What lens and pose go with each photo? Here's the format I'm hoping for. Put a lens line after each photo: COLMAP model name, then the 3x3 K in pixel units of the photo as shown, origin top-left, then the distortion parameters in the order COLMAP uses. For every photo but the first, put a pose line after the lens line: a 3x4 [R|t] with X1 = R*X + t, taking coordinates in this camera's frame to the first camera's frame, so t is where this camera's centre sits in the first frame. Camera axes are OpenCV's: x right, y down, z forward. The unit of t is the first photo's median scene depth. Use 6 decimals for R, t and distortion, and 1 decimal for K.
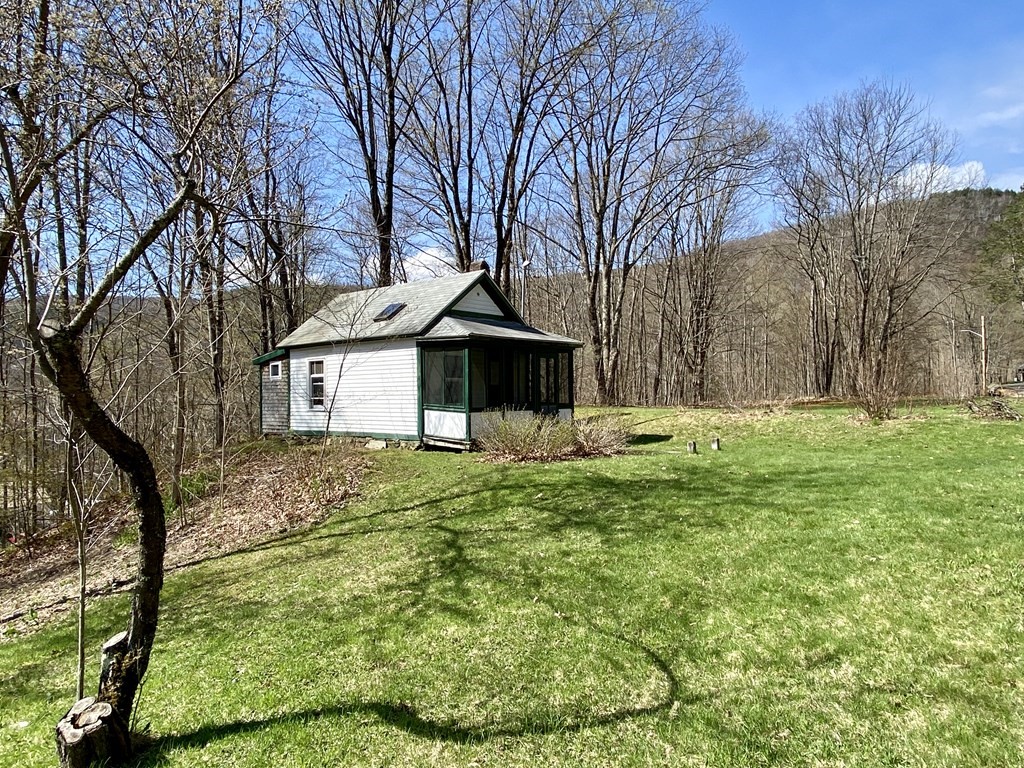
lens RADIAL K [[686.2, 0, 512.0], [0, 686.2, 384.0], [0, 0, 1]] dist [0.036057, -0.000725]
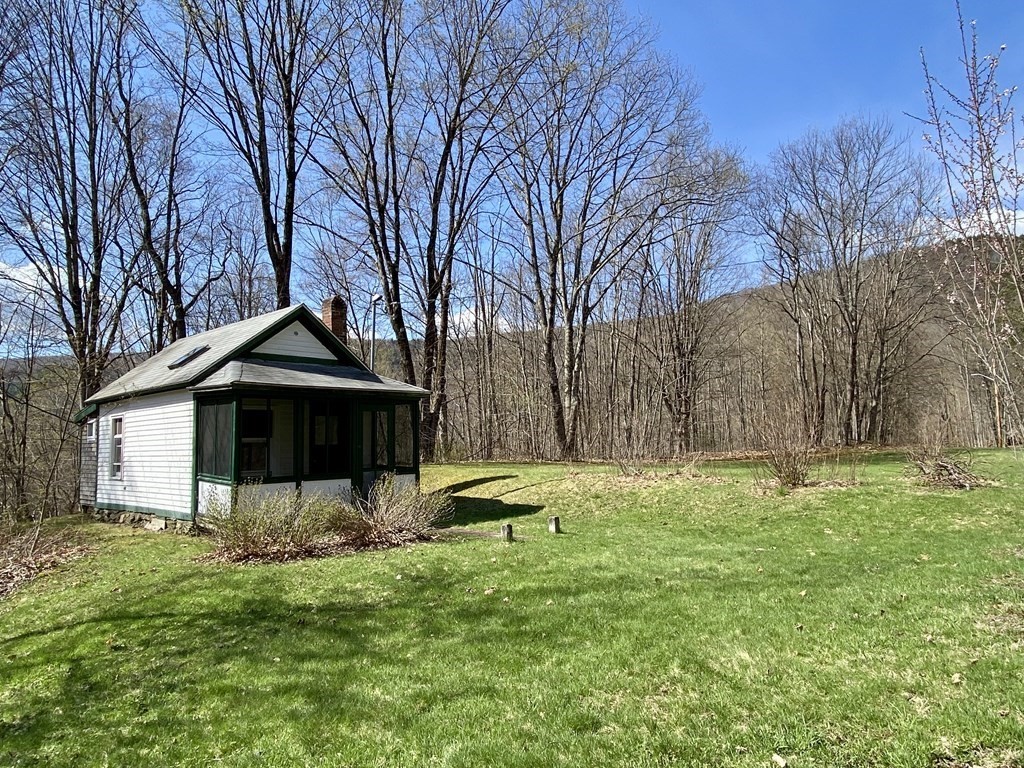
lens RADIAL K [[673.4, 0, 512.0], [0, 673.4, 384.0], [0, 0, 1]] dist [0.057322, 0.000192]
pose [[0.999489, -0.013571, -0.028948, 0.205941], [0.011426, 0.997265, -0.073016, -0.009075], [0.029860, 0.072648, 0.996911, 0.193116]]
